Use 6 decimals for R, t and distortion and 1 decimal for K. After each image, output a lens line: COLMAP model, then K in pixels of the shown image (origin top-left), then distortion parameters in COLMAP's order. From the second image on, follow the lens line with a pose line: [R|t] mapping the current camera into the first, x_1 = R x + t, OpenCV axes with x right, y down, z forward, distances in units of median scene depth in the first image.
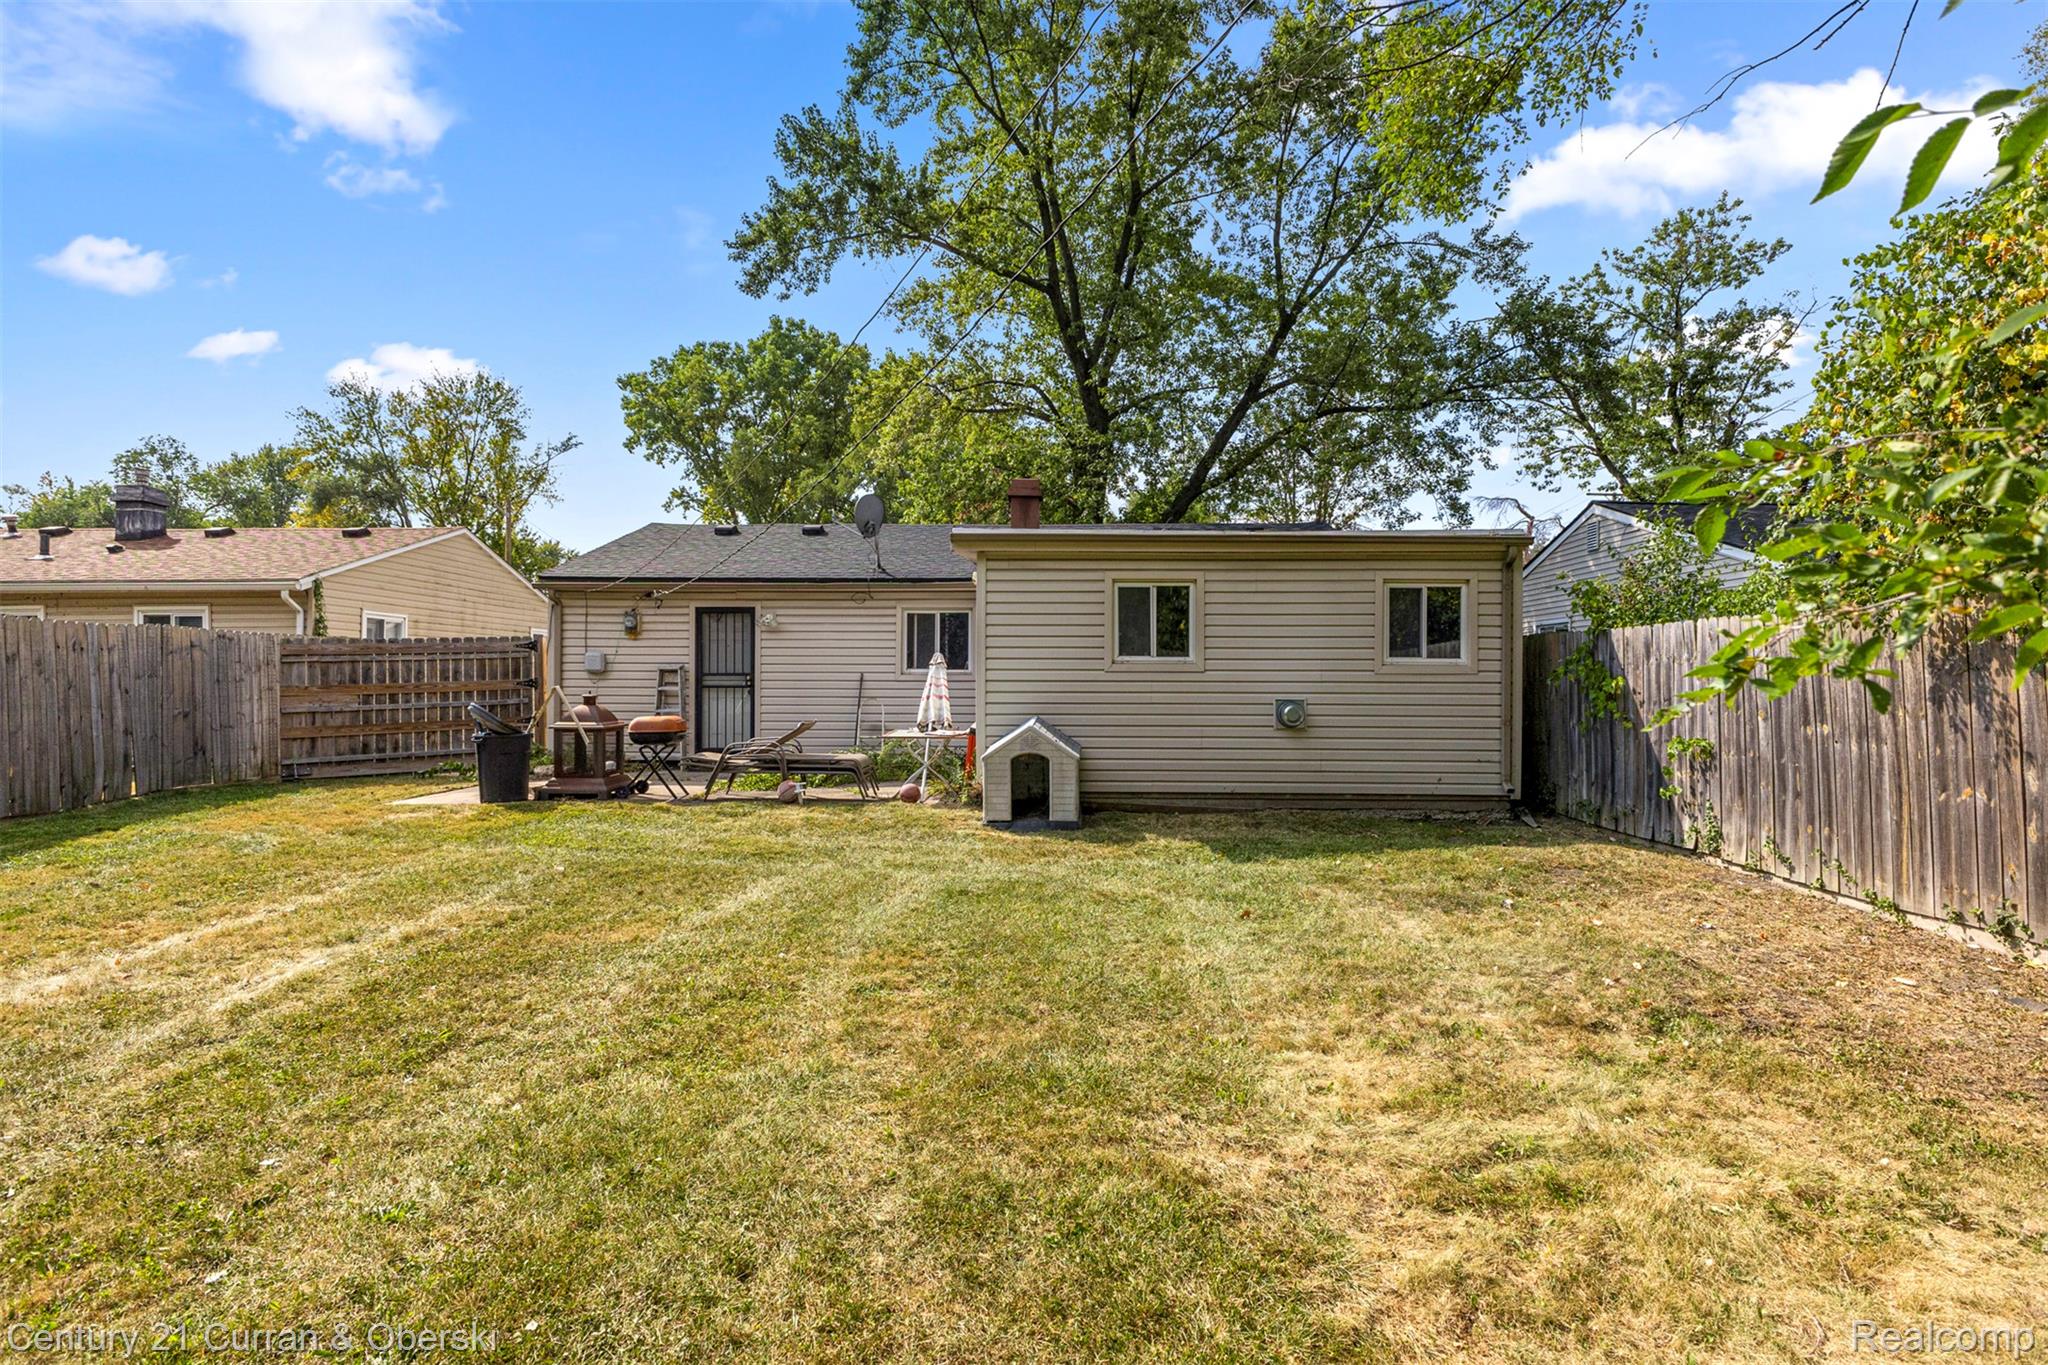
lens RADIAL K [[1022.0, 0, 1023.0], [0, 1022.0, 667.5], [0, 0, 1]] dist [0.012427, 0.000523]
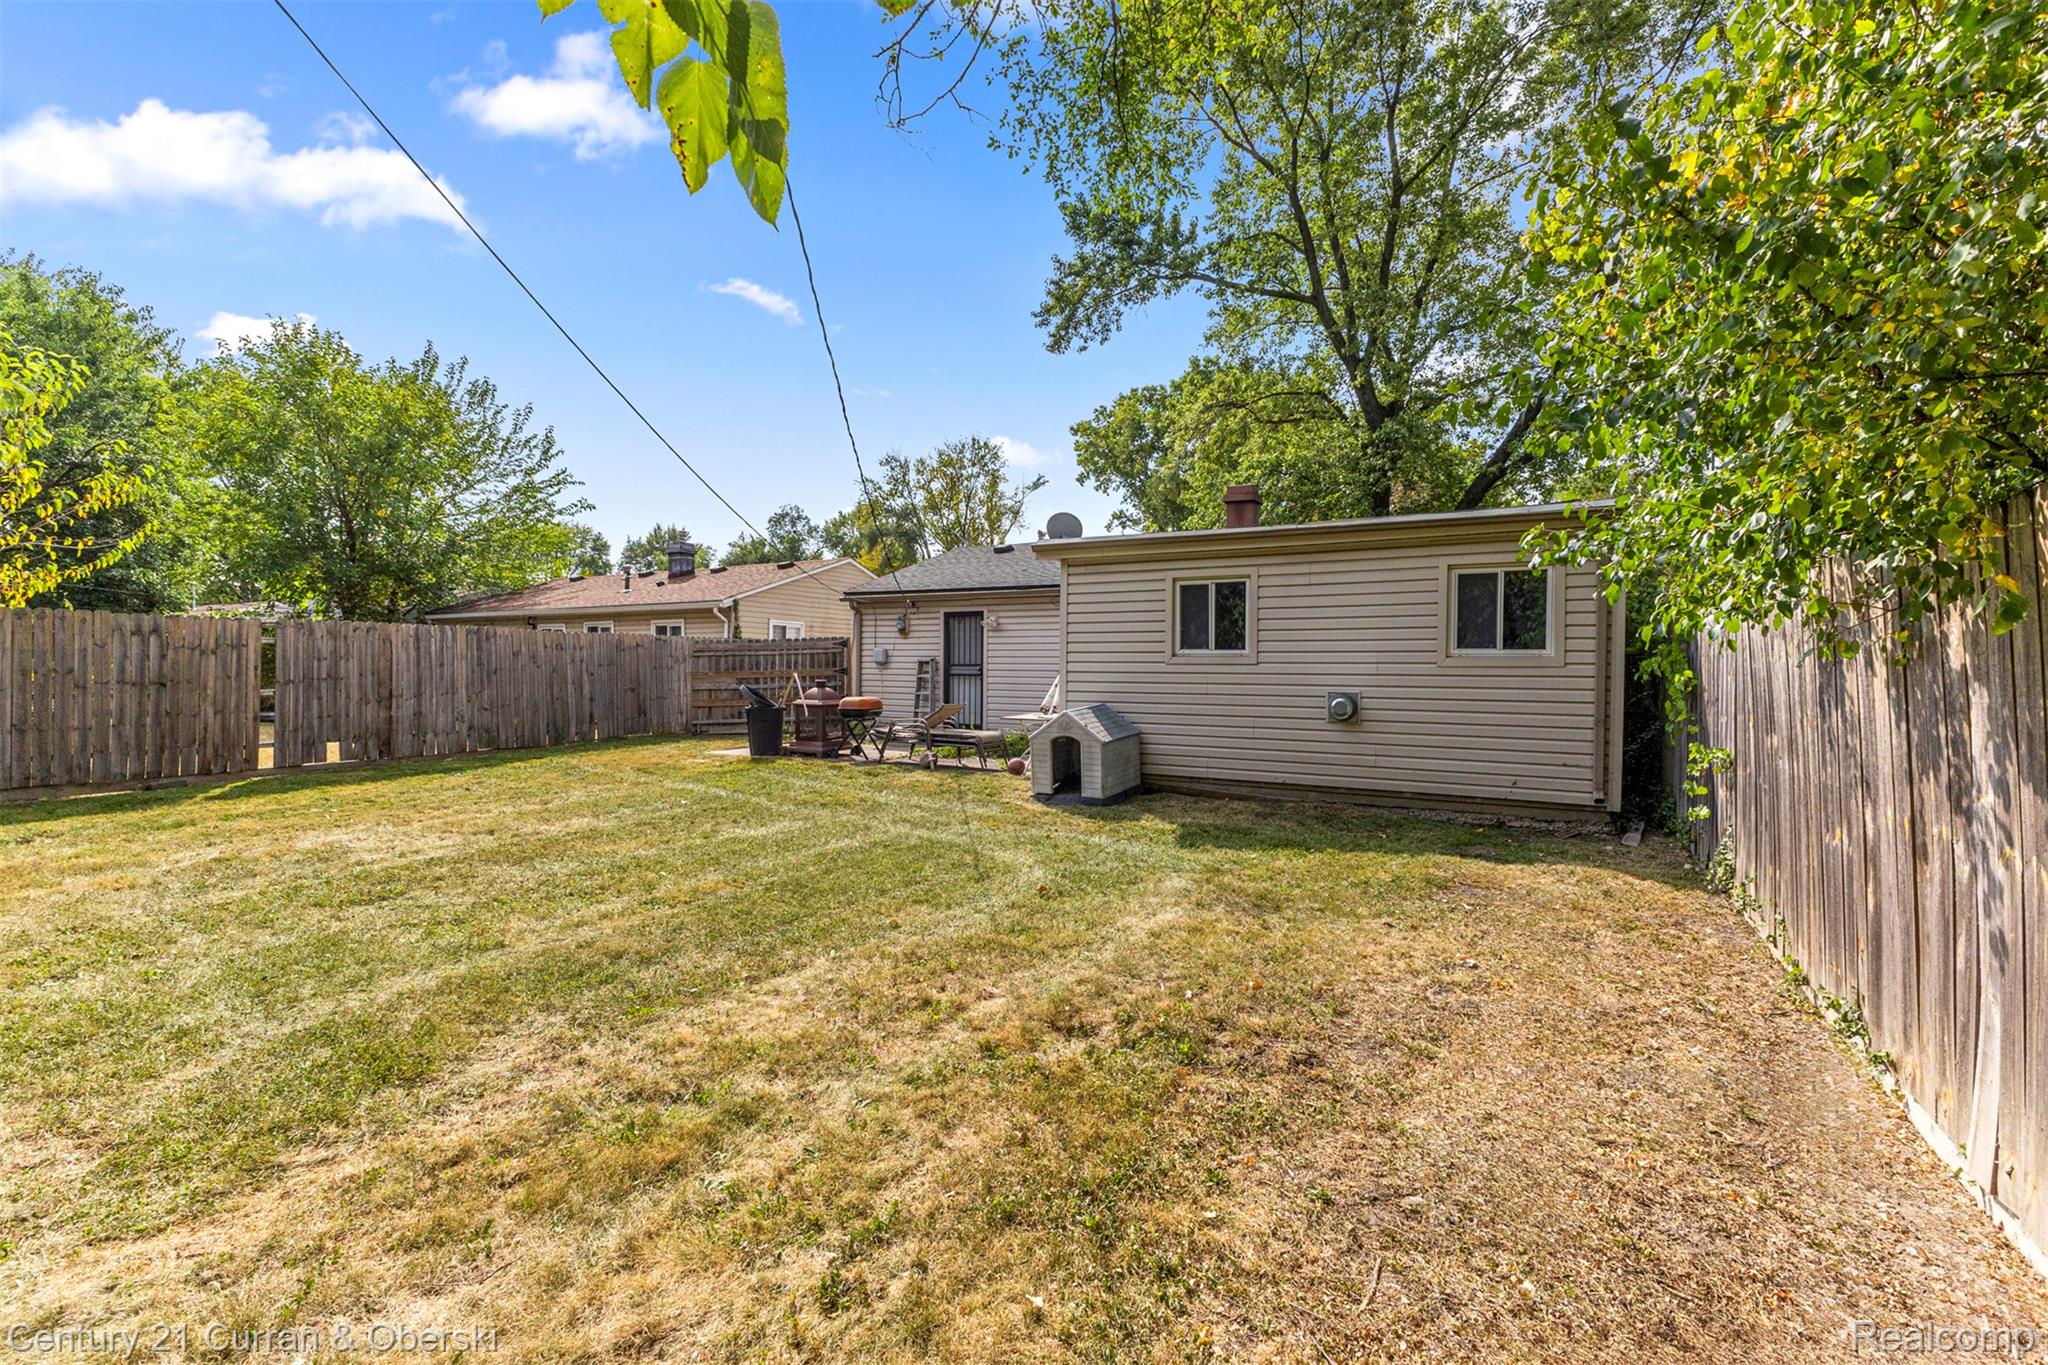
lens RADIAL K [[890.0, 0, 1032.5], [0, 890.0, 668.4], [0, 0, 1]] dist [0.001945, -0.001221]
pose [[0.882855, 0.005249, -0.469617, 0.291158], [-0.000094, 0.999940, 0.010999, -0.001123], [0.469646, -0.009666, 0.882802, 0.074672]]
